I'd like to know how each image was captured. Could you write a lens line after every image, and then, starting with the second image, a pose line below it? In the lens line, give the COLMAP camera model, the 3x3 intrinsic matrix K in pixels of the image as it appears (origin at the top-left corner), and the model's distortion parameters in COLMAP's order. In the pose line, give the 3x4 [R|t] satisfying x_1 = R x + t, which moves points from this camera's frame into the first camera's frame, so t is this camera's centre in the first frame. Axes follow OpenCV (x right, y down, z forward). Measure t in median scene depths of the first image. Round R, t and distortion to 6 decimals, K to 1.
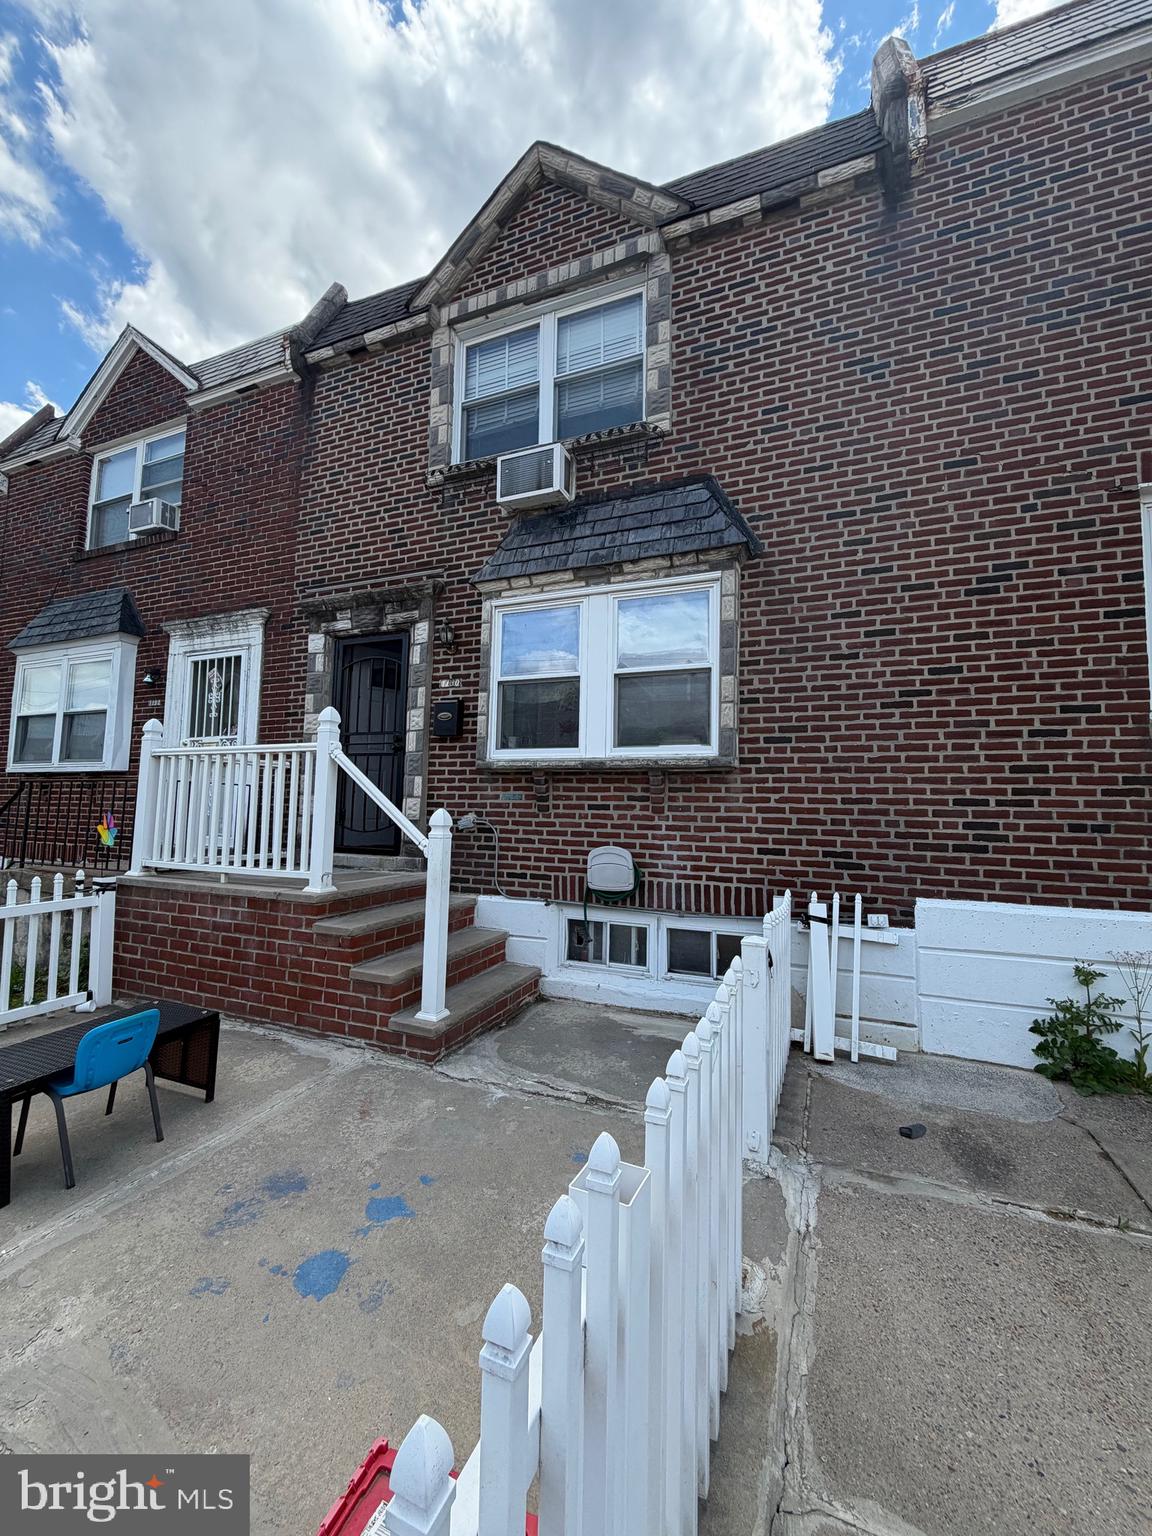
lens RADIAL K [[608.9, 0, 576.0], [0, 608.9, 768.0], [0, 0, 1]] dist [0.000484, -0.000026]
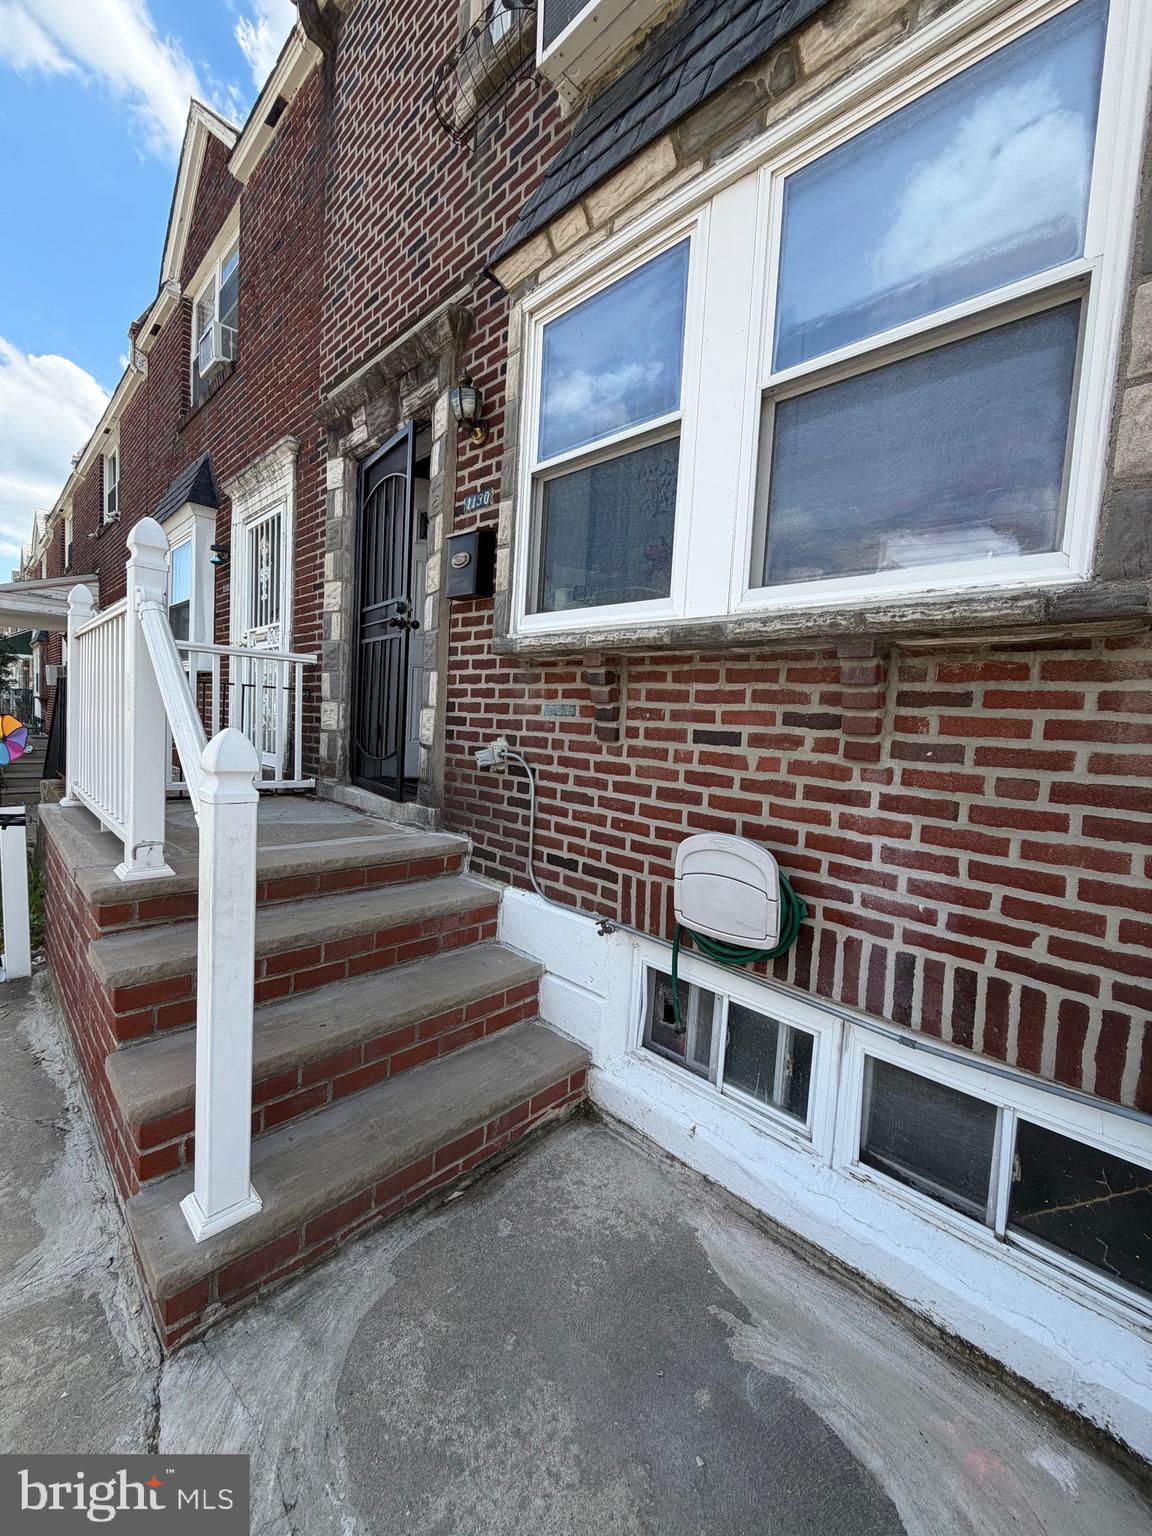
lens RADIAL K [[610.7, 0, 576.3], [0, 610.7, 761.9], [0, 0, 1]] dist [0.002047, 0.000324]
pose [[0.924325, 0.057093, -0.377312, 0.109488], [-0.010848, 0.992276, 0.123574, 0.028847], [0.381453, -0.110129, 0.917805, 0.562686]]
